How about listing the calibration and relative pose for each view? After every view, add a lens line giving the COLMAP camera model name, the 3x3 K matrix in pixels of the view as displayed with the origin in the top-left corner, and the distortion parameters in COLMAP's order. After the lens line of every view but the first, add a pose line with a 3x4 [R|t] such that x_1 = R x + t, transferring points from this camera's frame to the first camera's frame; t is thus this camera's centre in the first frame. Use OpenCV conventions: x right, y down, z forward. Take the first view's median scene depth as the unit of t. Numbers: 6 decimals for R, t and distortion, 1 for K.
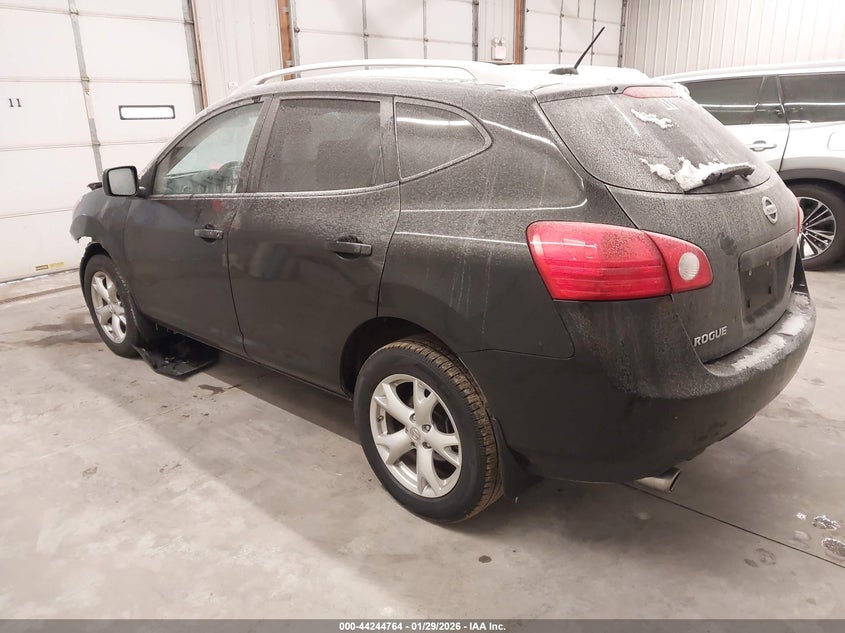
lens RADIAL K [[671.7, 0, 422.5], [0, 671.7, 316.5], [0, 0, 1]] dist [0.000362, 0.000274]
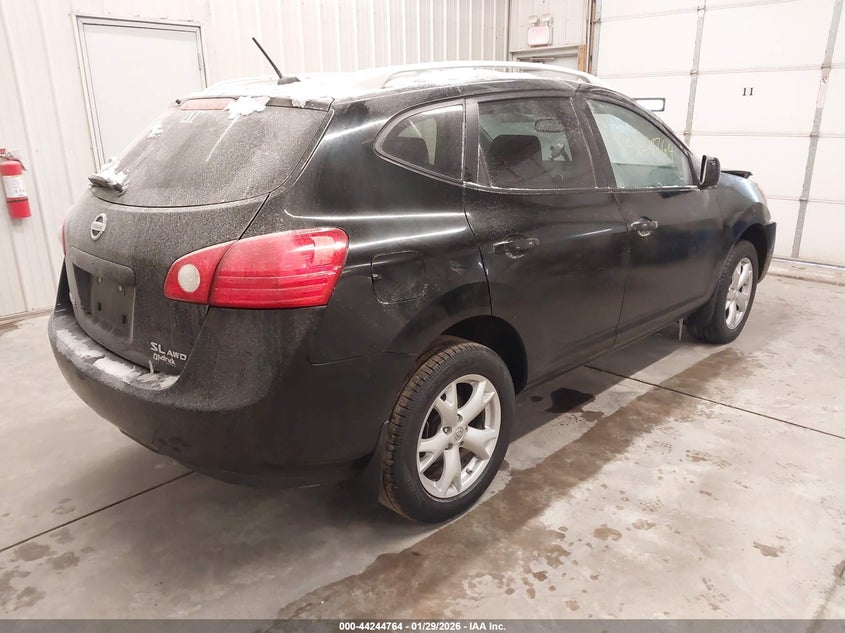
lens RADIAL K [[651.6, 0, 422.5], [0, 651.6, 316.5], [0, 0, 1]] dist [-0.005219, -0.003162]
pose [[-0.012686, 0.326689, -0.945047, 0.676547], [-0.287333, 0.904070, 0.316381, -0.220802], [0.957747, 0.275557, 0.082399, 0.657025]]
